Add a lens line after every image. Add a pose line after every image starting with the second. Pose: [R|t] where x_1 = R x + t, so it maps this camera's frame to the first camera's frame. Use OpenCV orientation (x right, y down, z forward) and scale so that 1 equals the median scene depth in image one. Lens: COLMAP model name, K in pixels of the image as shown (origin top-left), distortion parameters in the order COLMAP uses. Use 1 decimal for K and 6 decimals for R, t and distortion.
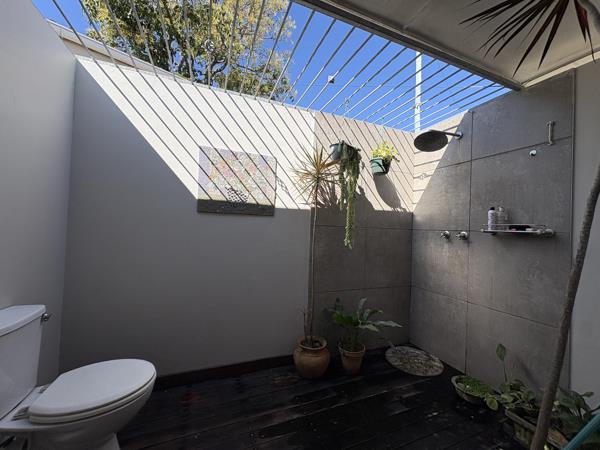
lens RADIAL K [[236.7, 0, 300.0], [0, 236.7, 225.0], [0, 0, 1]] dist [-0.000466, 0.000077]
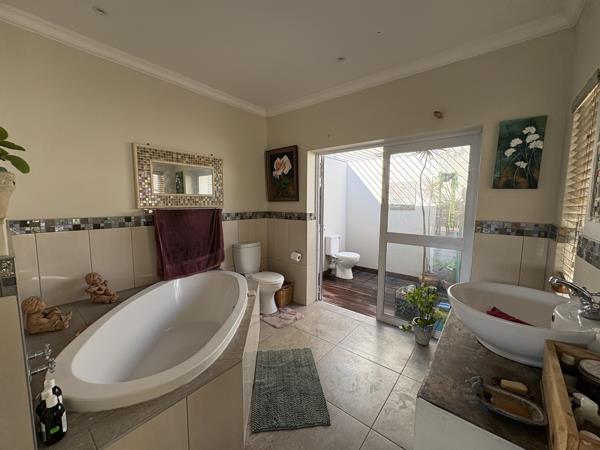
lens RADIAL K [[236.7, 0, 300.0], [0, 236.7, 225.0], [0, 0, 1]] dist [-0.000466, 0.000077]
pose [[0.490740, 0.055362, -0.869545, 1.242709], [0.021873, 0.996882, 0.075813, -0.090514], [0.871031, -0.056224, 0.487999, -0.921429]]
